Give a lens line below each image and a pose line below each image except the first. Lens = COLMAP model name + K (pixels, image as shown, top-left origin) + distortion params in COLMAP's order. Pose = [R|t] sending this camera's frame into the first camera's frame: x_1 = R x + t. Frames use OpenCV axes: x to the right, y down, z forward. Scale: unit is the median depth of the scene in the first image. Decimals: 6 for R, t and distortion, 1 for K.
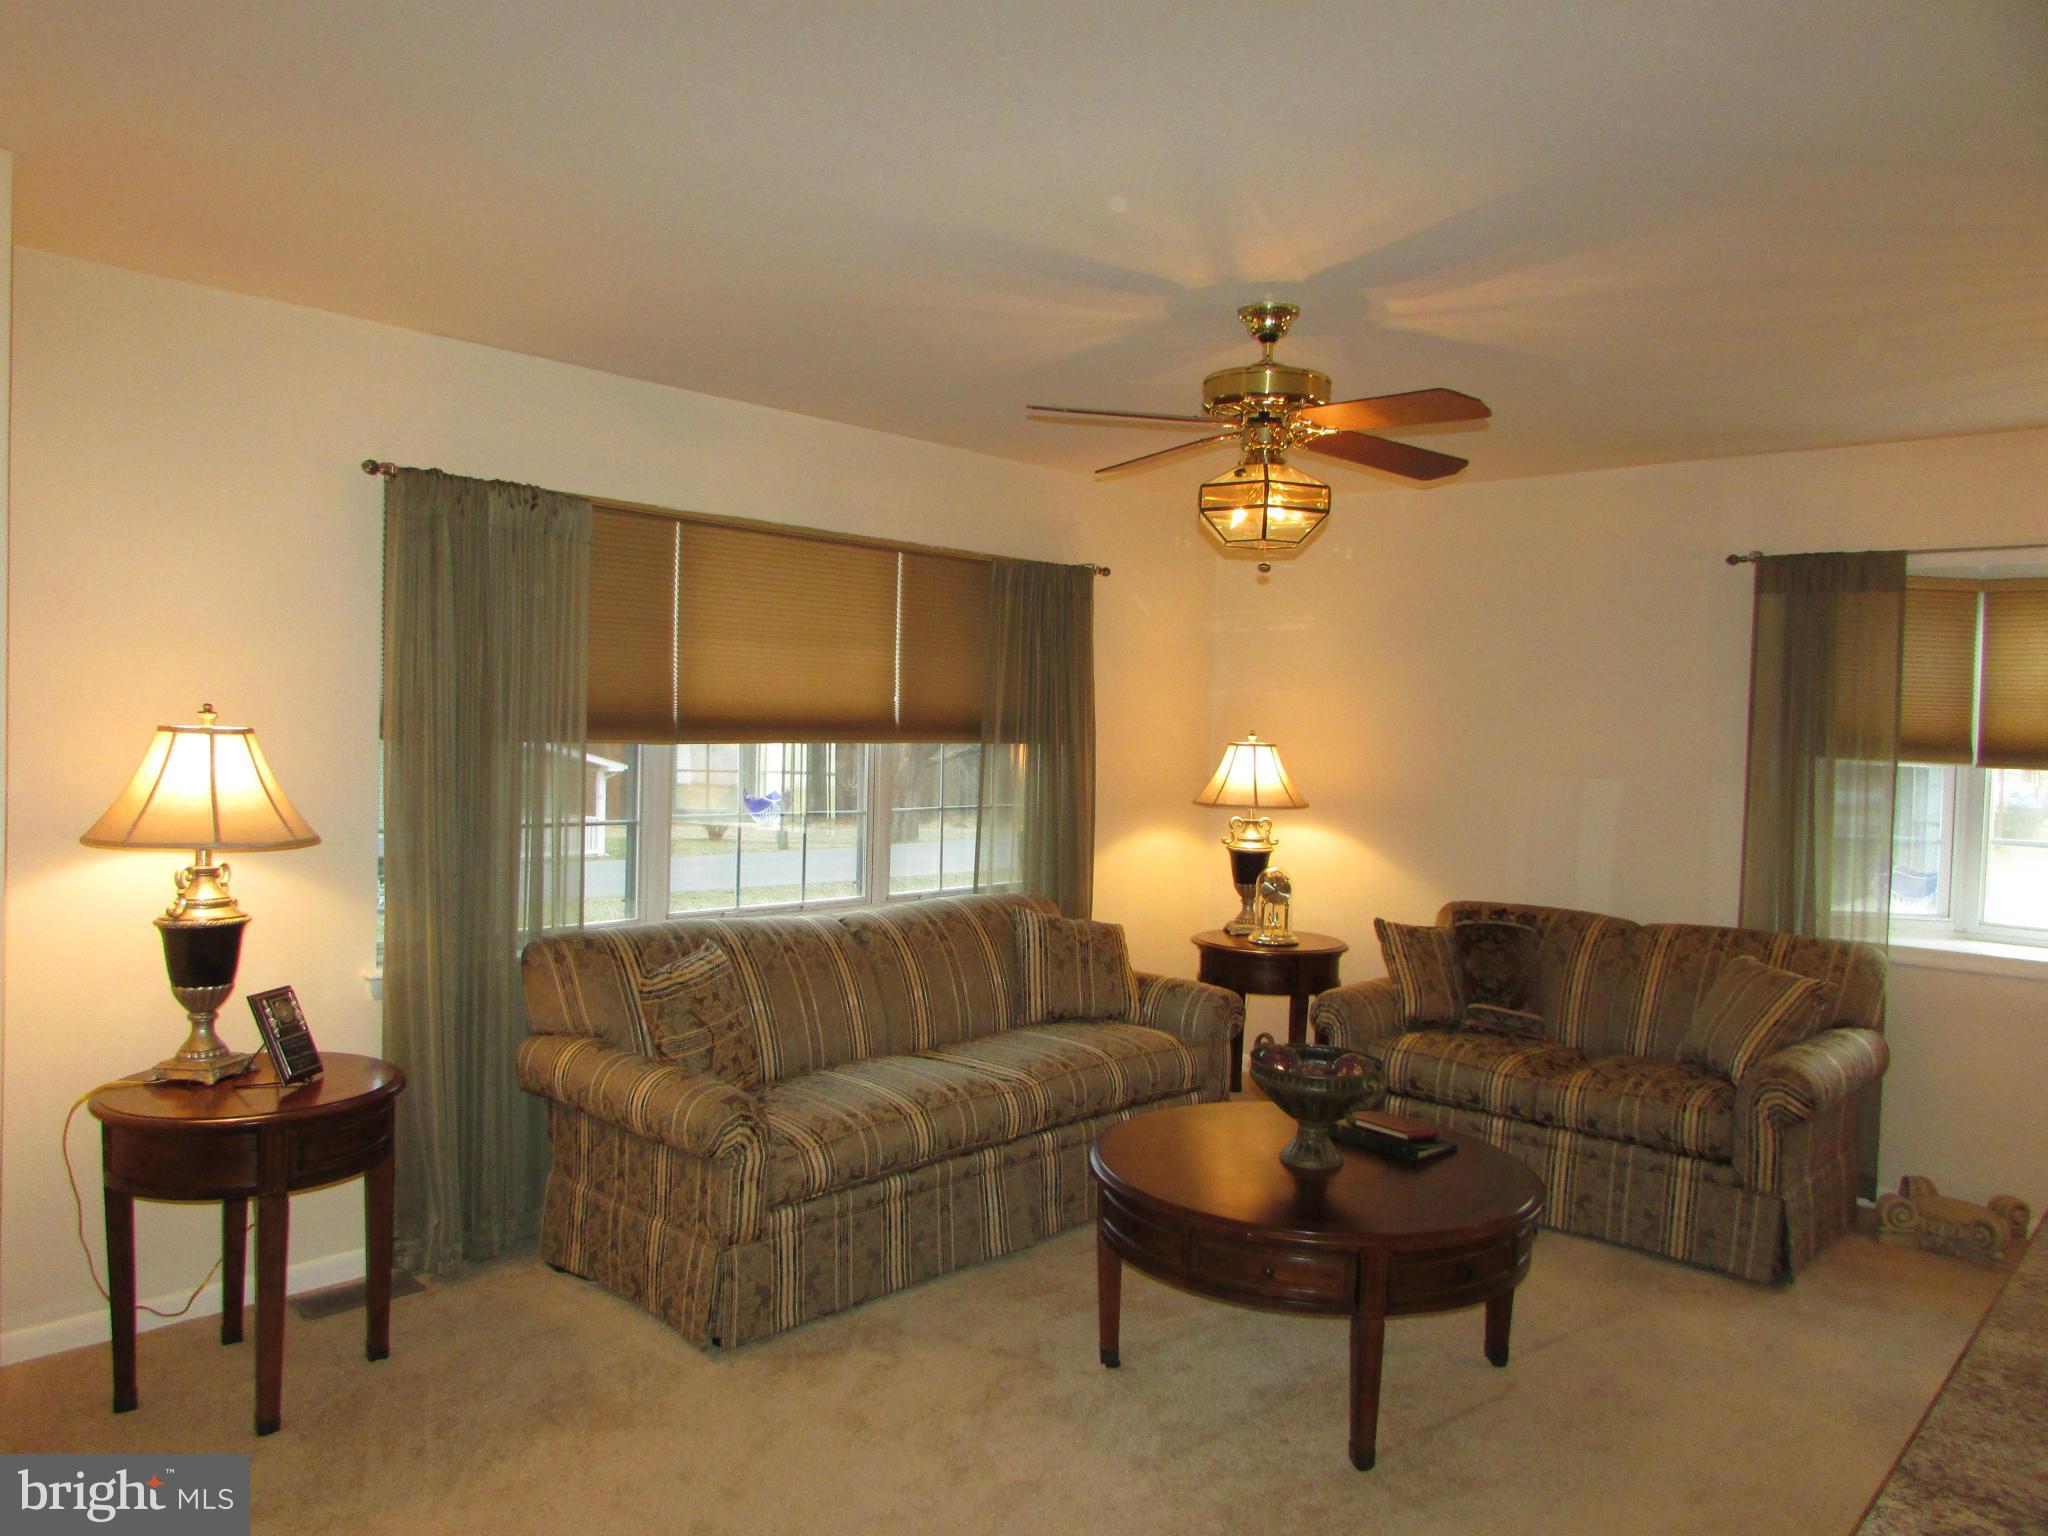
lens RADIAL K [[1495.9, 0, 1024.0], [0, 1495.9, 768.0], [0, 0, 1]] dist [-0.027249, 0.035484]
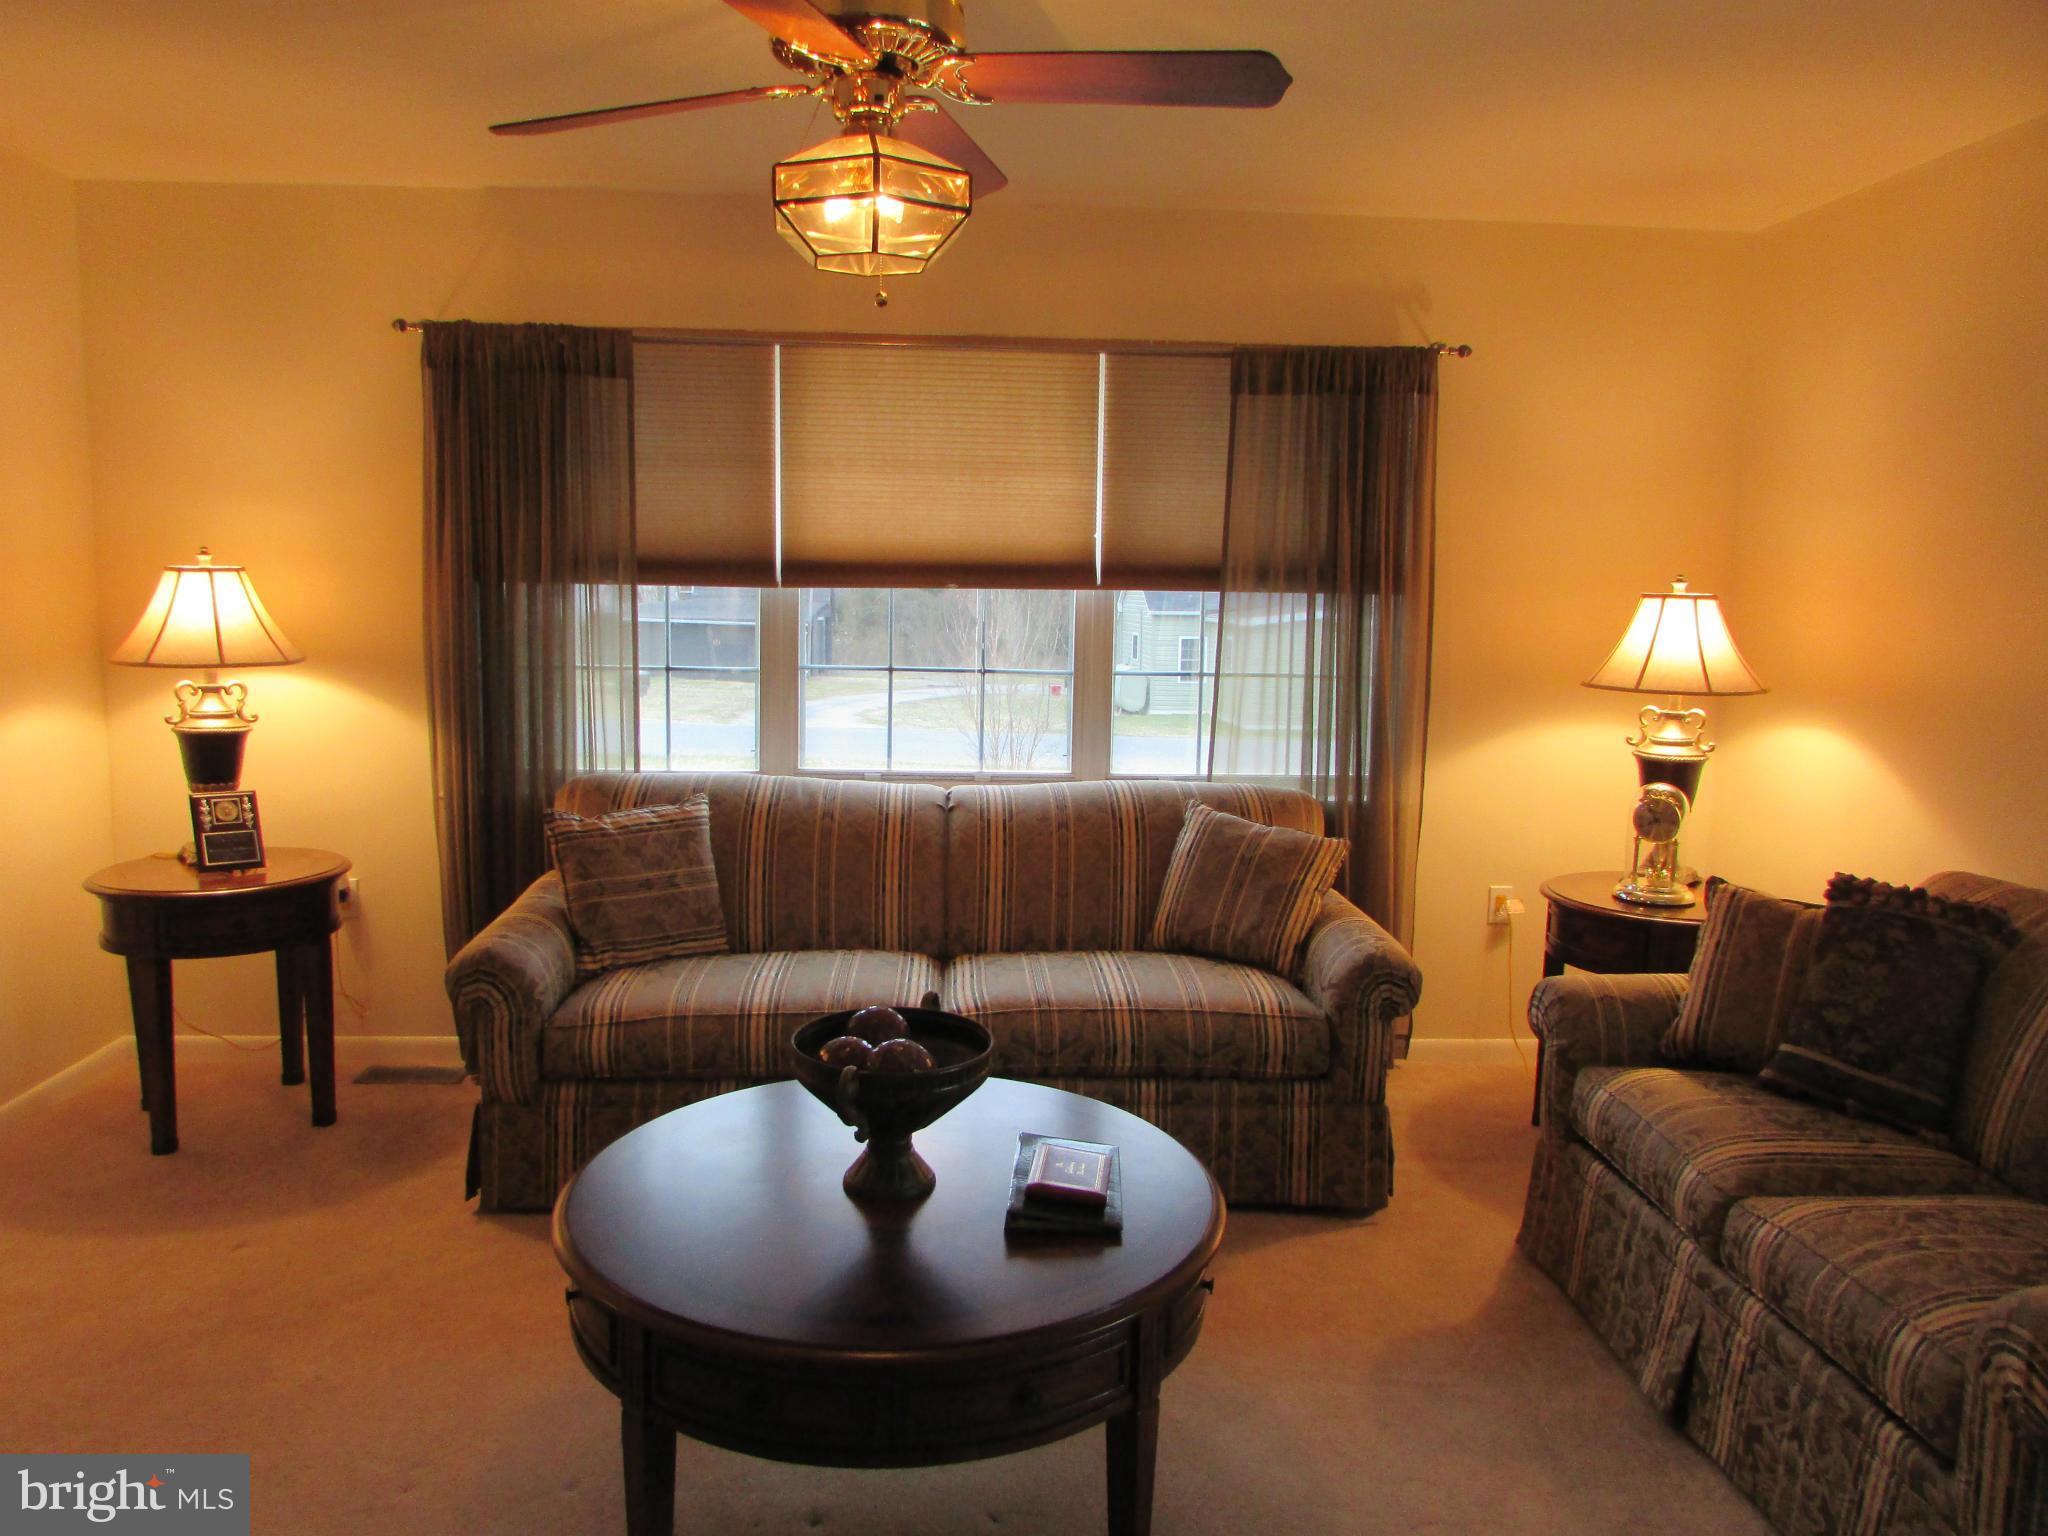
lens RADIAL K [[1495.9, 0, 1024.0], [0, 1495.9, 768.0], [0, 0, 1]] dist [-0.027249, 0.035484]
pose [[0.718742, 0.090780, -0.689325, 0.539362], [-0.020938, 0.993816, 0.109048, -0.007759], [0.694961, -0.063944, 0.716198, 0.428078]]
